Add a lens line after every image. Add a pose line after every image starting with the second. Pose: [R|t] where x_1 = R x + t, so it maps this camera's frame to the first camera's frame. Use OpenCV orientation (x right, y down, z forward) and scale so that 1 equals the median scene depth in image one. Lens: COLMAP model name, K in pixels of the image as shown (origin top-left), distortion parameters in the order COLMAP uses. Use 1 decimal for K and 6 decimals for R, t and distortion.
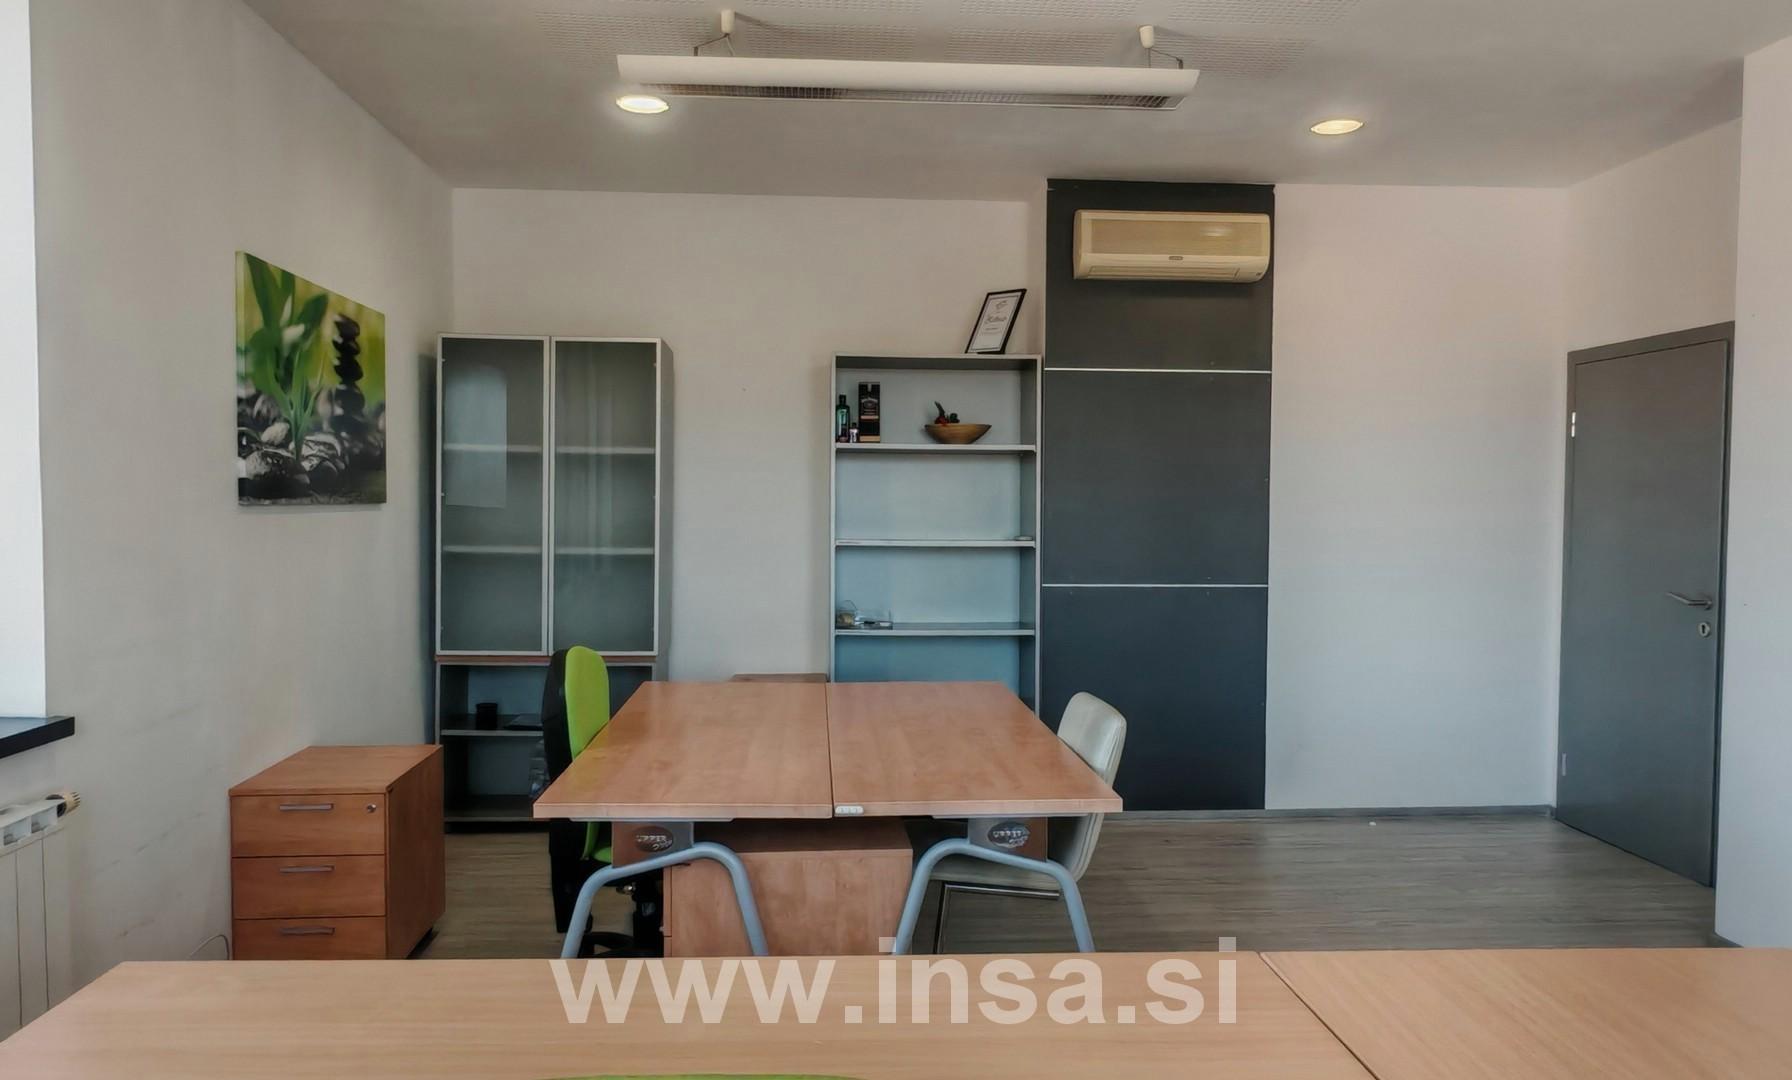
lens RADIAL K [[1212.7, 0, 896.0], [0, 1212.7, 540.0], [0, 0, 1]] dist [-0.029088, 0.000451]
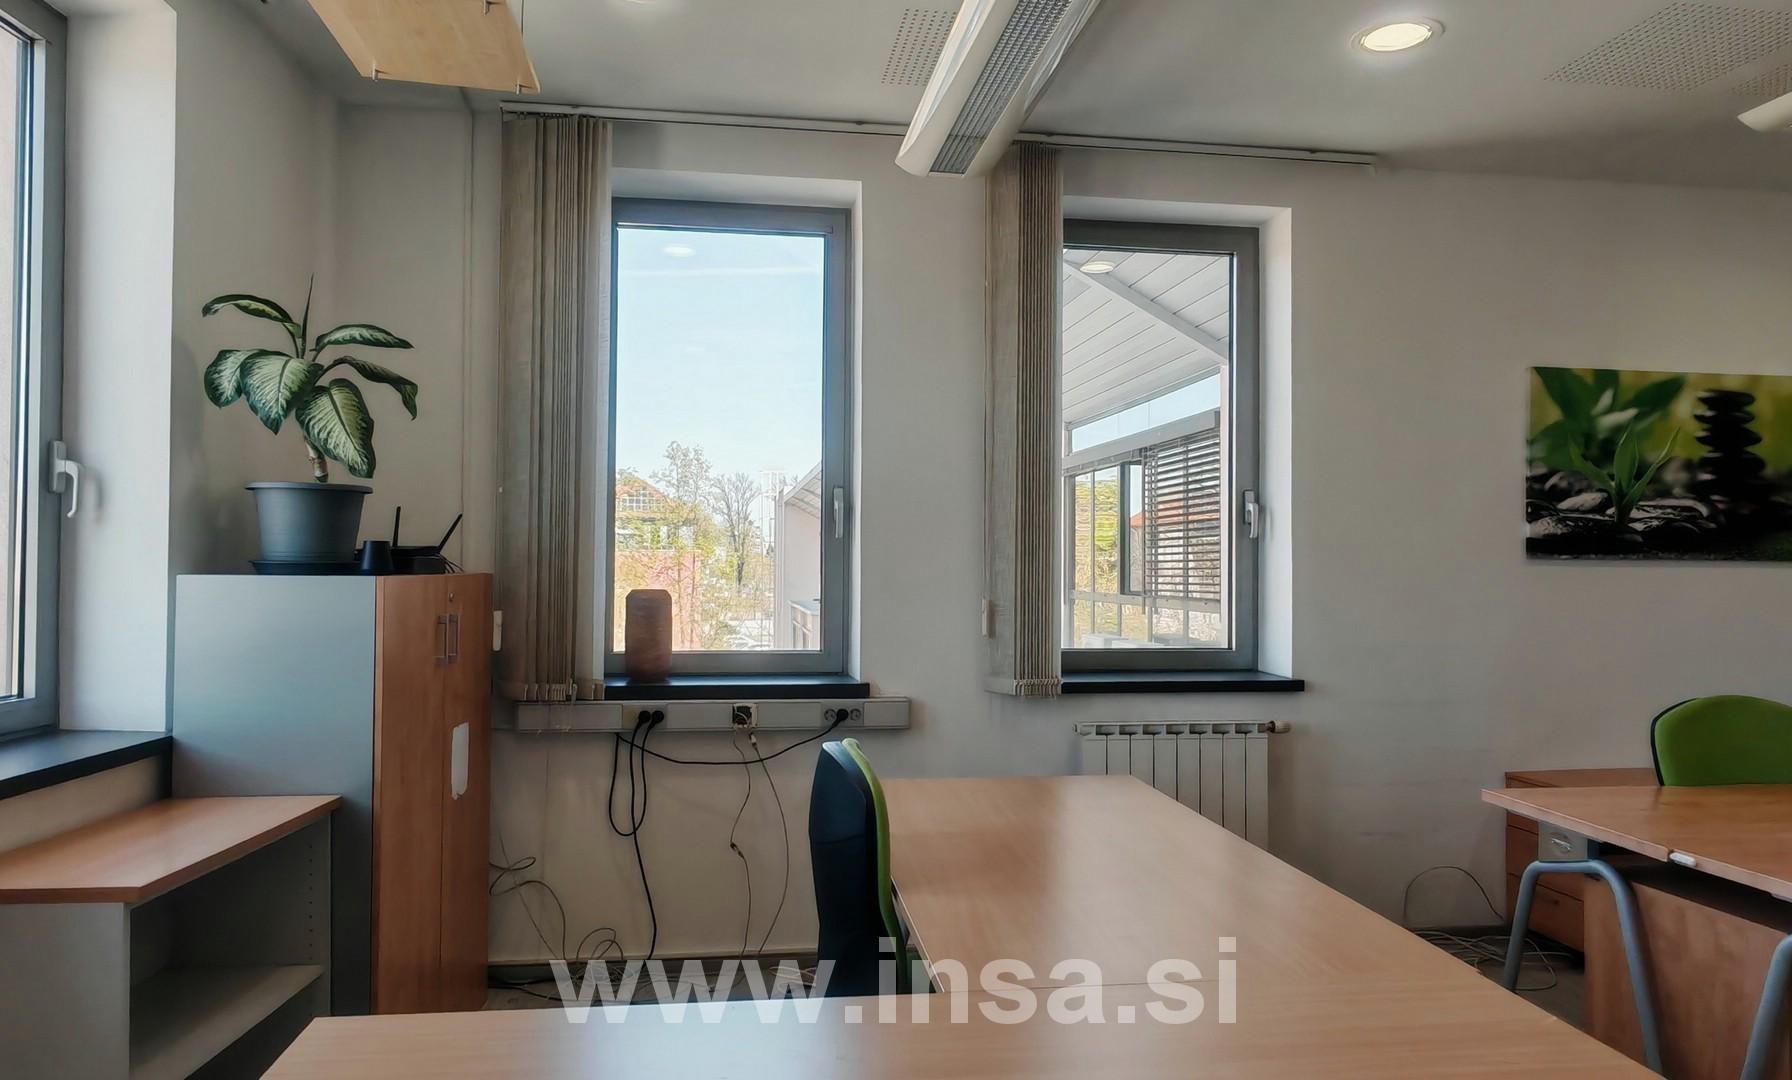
lens RADIAL K [[1212.7, 0, 896.0], [0, 1212.7, 540.0], [0, 0, 1]] dist [-0.029088, 0.000451]
pose [[0.066147, -0.016963, -0.997666, 0.697152], [-0.043873, 0.998839, -0.019892, 0.007091], [0.996845, 0.045086, 0.065326, 0.218566]]
